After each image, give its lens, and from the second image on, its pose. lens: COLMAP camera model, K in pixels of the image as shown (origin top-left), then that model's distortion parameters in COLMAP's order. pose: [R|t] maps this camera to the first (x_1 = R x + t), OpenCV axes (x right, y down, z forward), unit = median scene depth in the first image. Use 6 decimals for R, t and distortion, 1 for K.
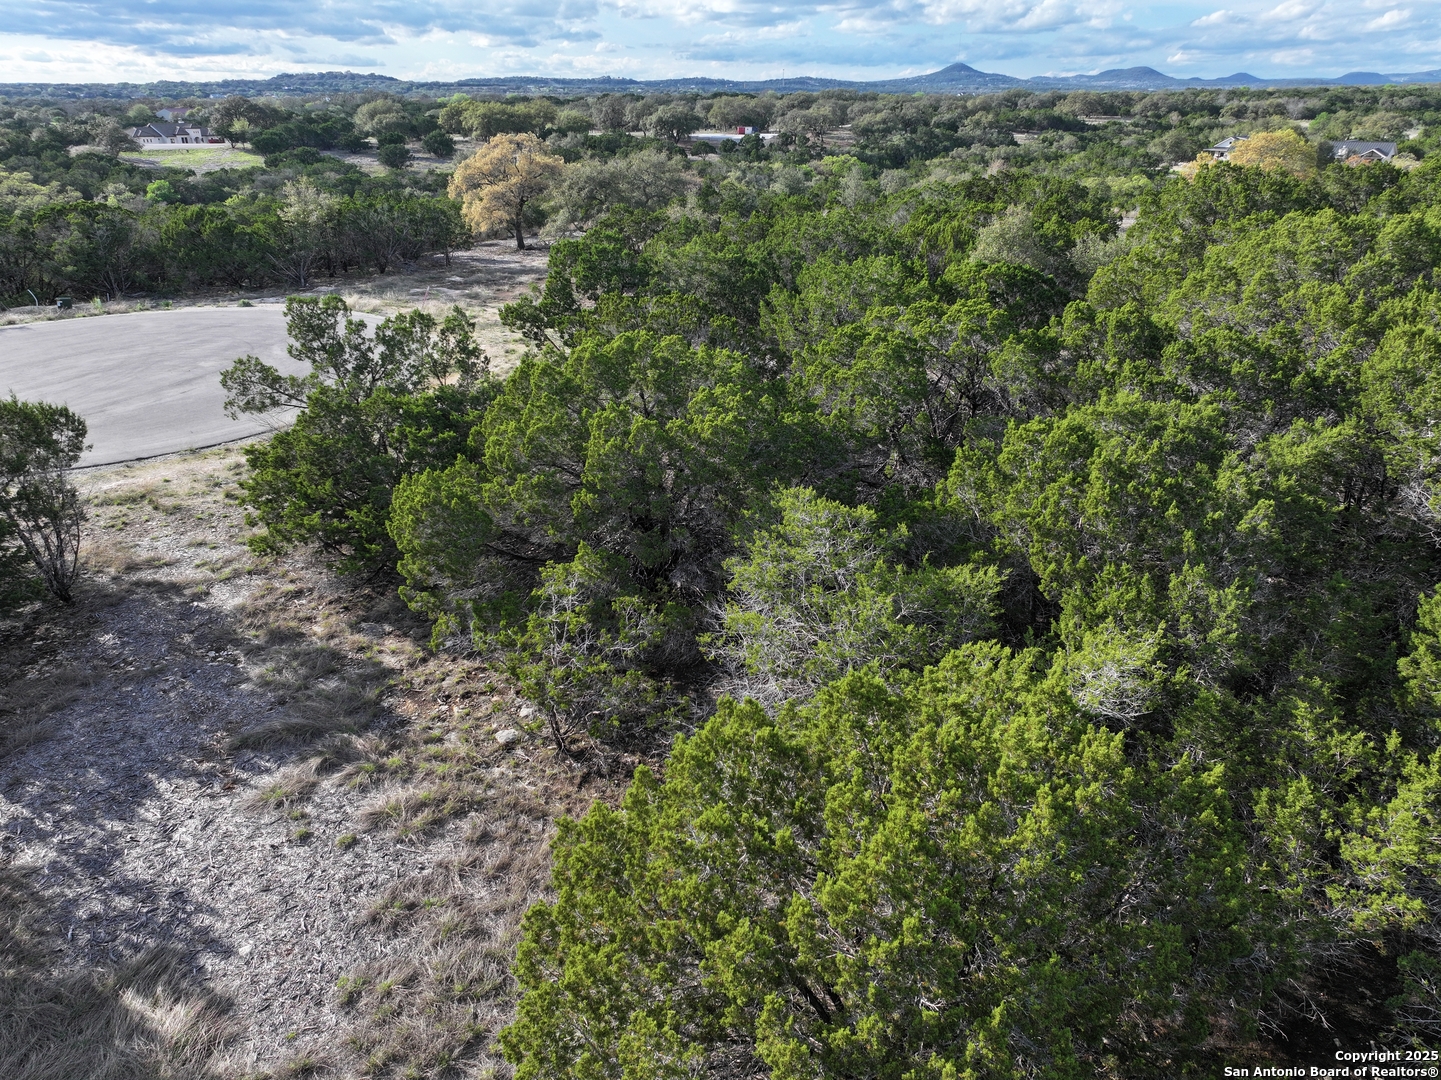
lens RADIAL K [[1011.6, 0, 719.8], [0, 1011.6, 538.4], [0, 0, 1]] dist [-0.006138, 0.021590]
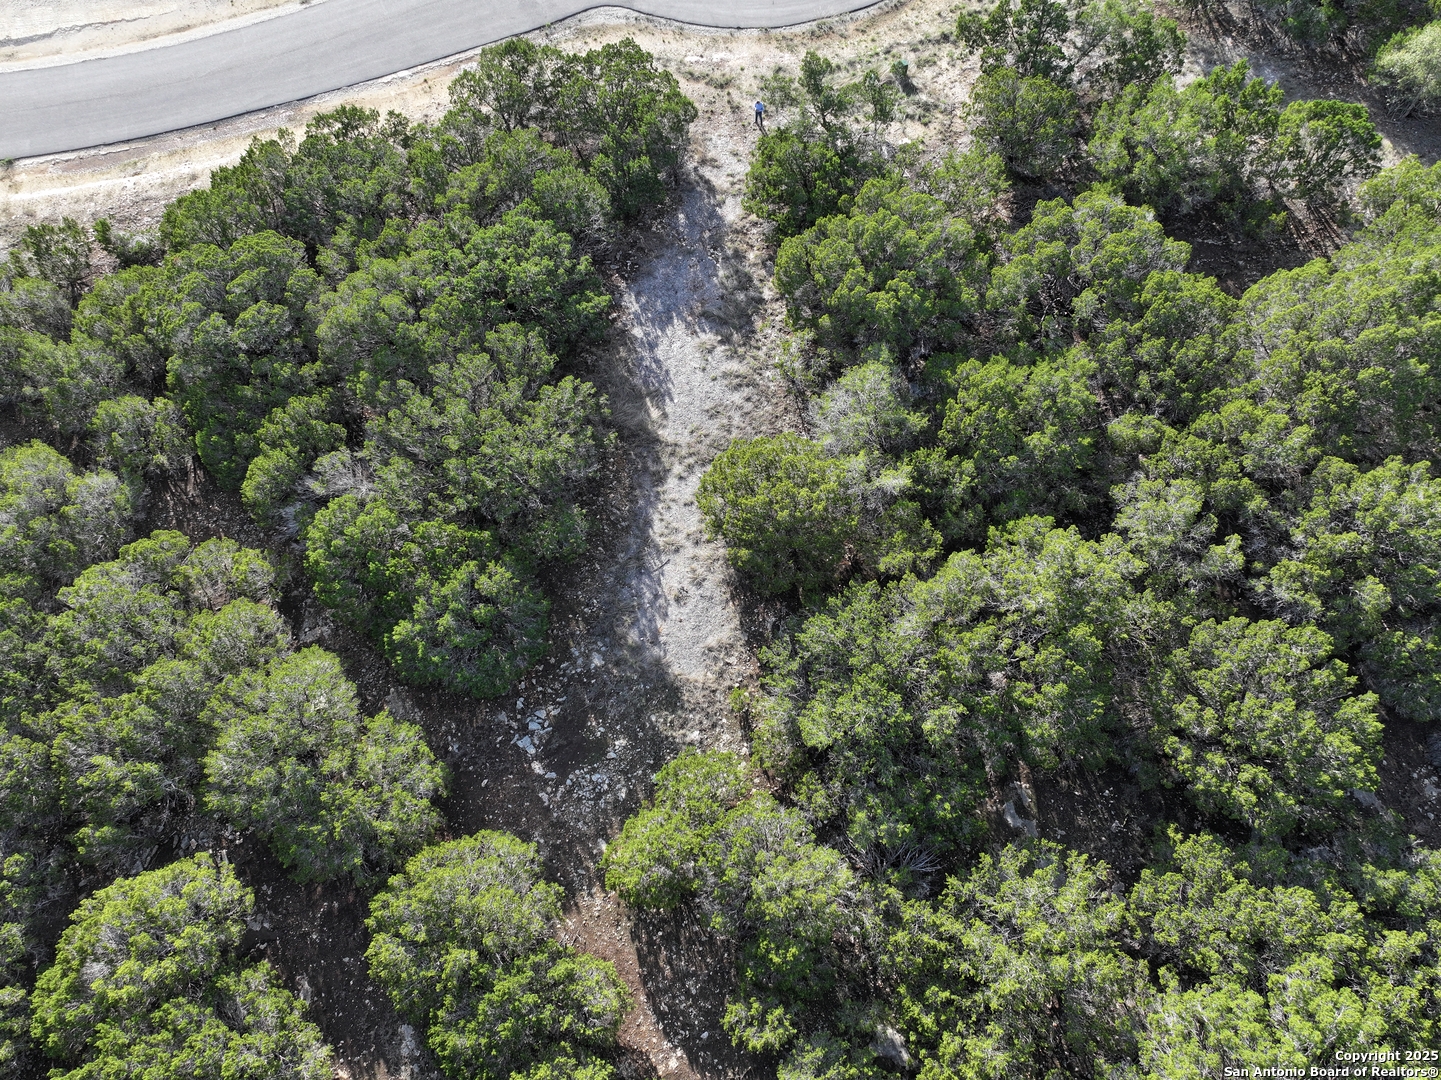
lens RADIAL K [[1011.6, 0, 716.0], [0, 1011.6, 538.6], [0, 0, 1]] dist [-0.006138, 0.021590]
pose [[0.787153, 0.569906, -0.235789, 0.451151], [-0.252033, 0.646156, 0.720390, -1.111560], [0.562911, -0.507631, 0.652259, -0.886957]]
